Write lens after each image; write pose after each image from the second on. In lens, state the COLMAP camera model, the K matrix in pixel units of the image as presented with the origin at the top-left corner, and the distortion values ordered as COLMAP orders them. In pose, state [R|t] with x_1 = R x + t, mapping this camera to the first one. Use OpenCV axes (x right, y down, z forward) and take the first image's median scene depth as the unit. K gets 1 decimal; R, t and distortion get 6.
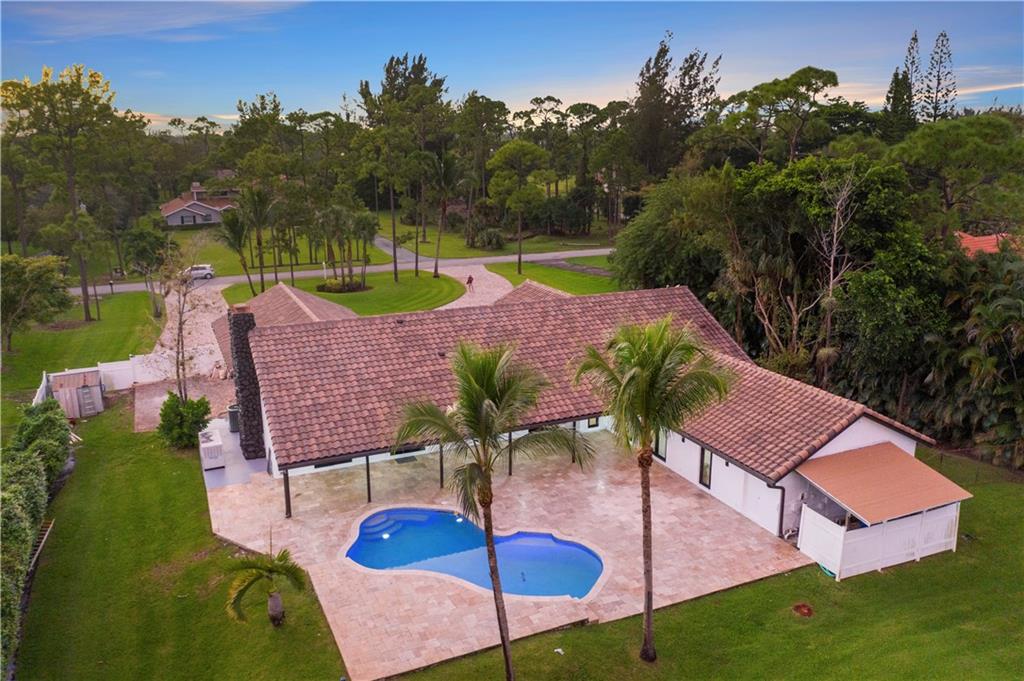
lens RADIAL K [[803.6, 0, 508.3], [0, 803.6, 340.0], [0, 0, 1]] dist [-0.016773, 0.001440]
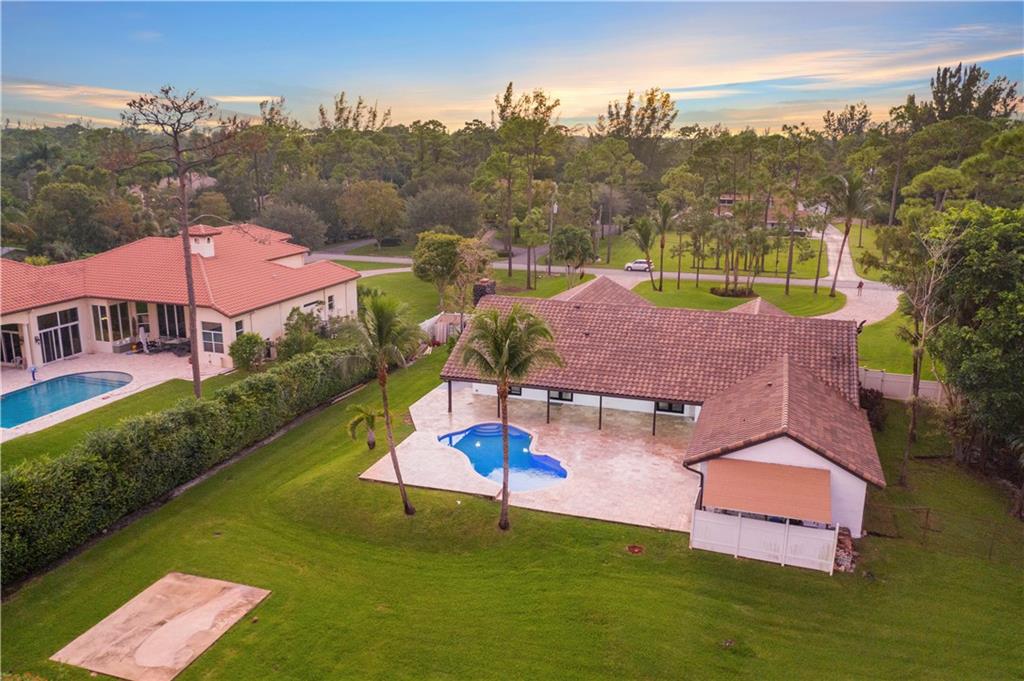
lens RADIAL K [[803.6, 0, 508.3], [0, 803.6, 340.0], [0, 0, 1]] dist [-0.016773, 0.001440]
pose [[0.730146, 0.173203, -0.660974, 0.685800], [-0.175916, 0.982381, 0.063100, -0.033060], [0.660258, 0.070204, 0.747751, -0.103035]]
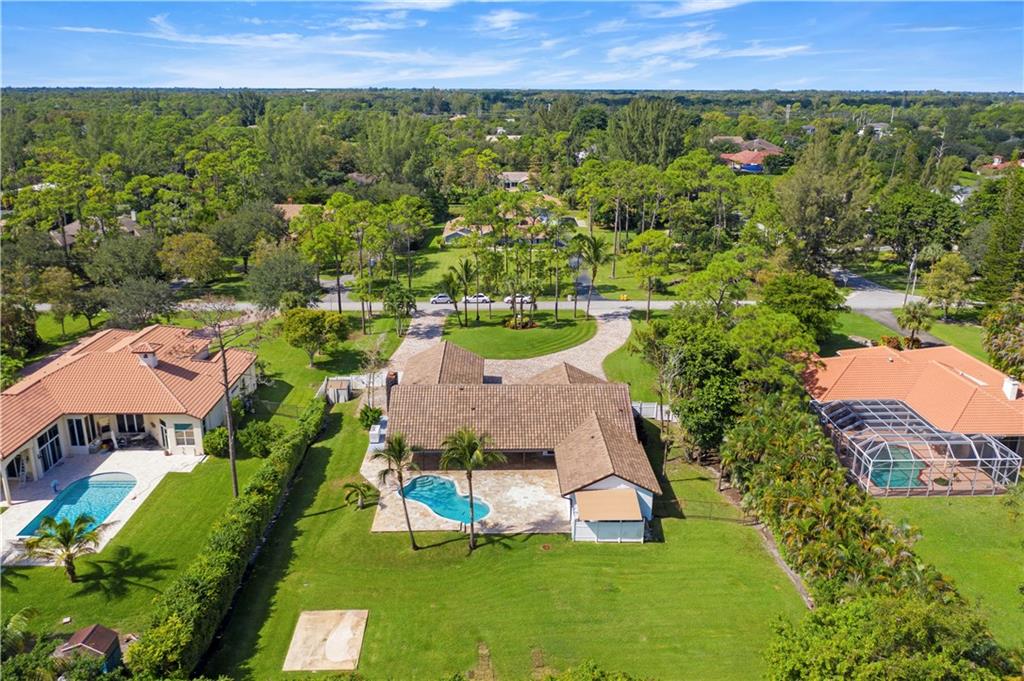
lens RADIAL K [[803.6, 0, 508.3], [0, 803.6, 340.0], [0, 0, 1]] dist [-0.016773, 0.001440]
pose [[0.920135, 0.127091, -0.370404, 0.732196], [-0.105771, 0.991373, 0.077403, -0.320434], [0.377046, -0.032043, 0.925640, -0.885565]]
